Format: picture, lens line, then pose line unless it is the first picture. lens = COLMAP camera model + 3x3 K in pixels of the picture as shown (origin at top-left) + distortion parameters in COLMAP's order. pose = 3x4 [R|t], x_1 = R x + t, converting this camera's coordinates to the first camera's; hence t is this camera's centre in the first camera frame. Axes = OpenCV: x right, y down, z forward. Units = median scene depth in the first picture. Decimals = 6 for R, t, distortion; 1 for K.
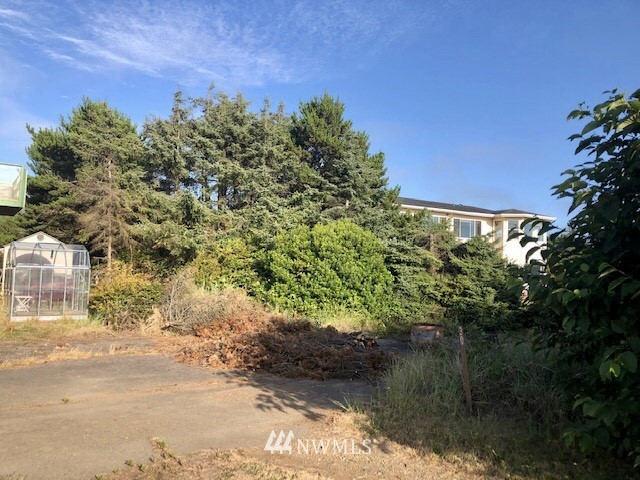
lens RADIAL K [[515.5, 0, 320.0], [0, 515.5, 240.0], [0, 0, 1]] dist [0.018506, -0.002768]
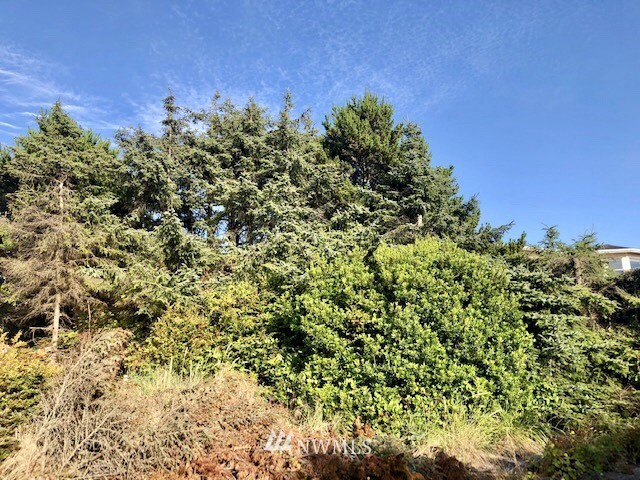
lens RADIAL K [[515.5, 0, 320.0], [0, 515.5, 240.0], [0, 0, 1]] dist [0.018506, -0.002768]
pose [[0.996689, -0.056836, -0.058141, -0.038568], [0.048947, 0.990421, -0.129116, 0.031760], [0.064923, 0.125843, 0.989924, 0.435514]]
